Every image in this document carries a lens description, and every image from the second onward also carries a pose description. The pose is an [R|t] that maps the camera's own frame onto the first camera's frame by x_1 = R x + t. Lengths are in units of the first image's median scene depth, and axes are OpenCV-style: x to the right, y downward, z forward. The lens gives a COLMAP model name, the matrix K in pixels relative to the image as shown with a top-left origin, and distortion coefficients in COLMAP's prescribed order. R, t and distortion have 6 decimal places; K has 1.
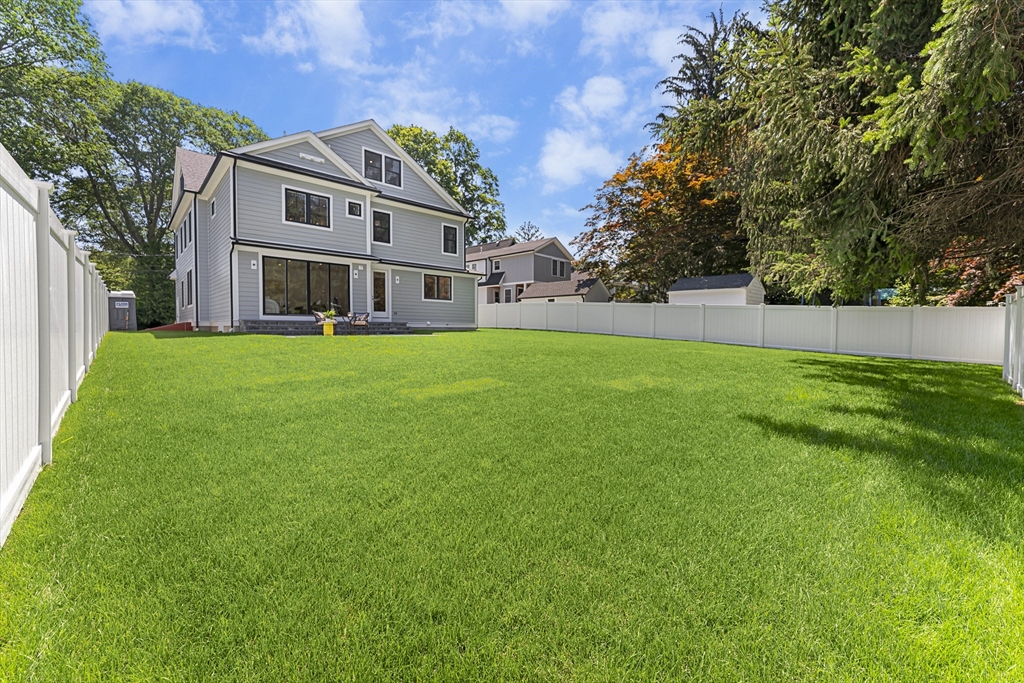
lens RADIAL K [[414.9, 0, 512.0], [0, 414.9, 341.5], [0, 0, 1]] dist [-0.000500, -0.000055]
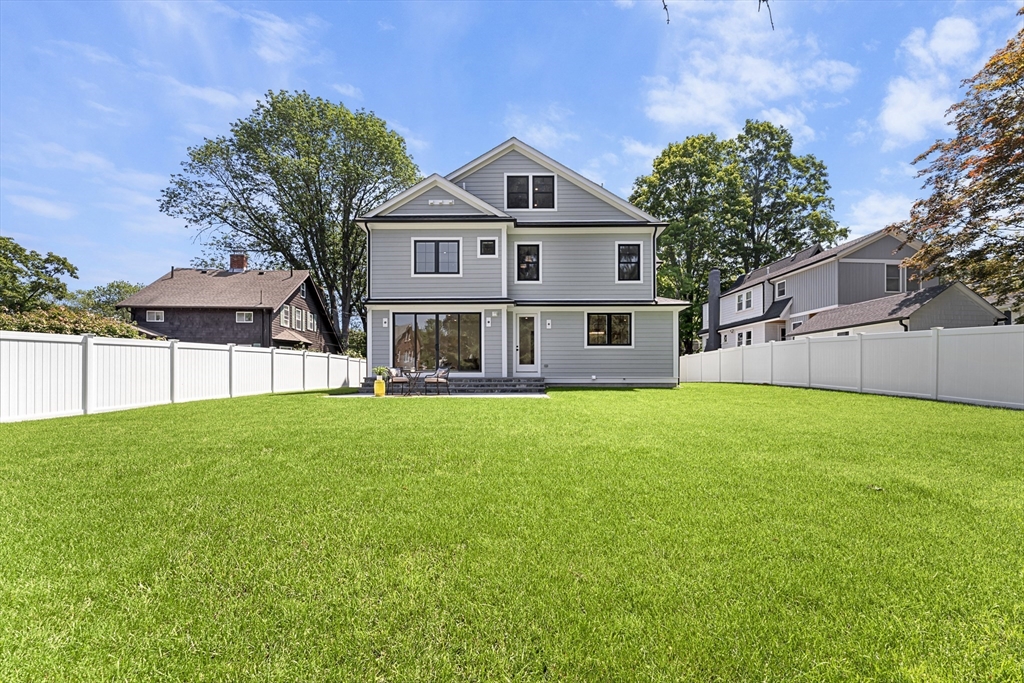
lens RADIAL K [[433.3, 0, 515.3], [0, 433.3, 380.2], [0, 0, 1]] dist [0.001352, 0.000050]
pose [[0.720621, -0.007081, -0.693293, 0.261072], [-0.015901, 0.999516, -0.026737, -0.017411], [0.693147, 0.030291, 0.720160, 0.363068]]
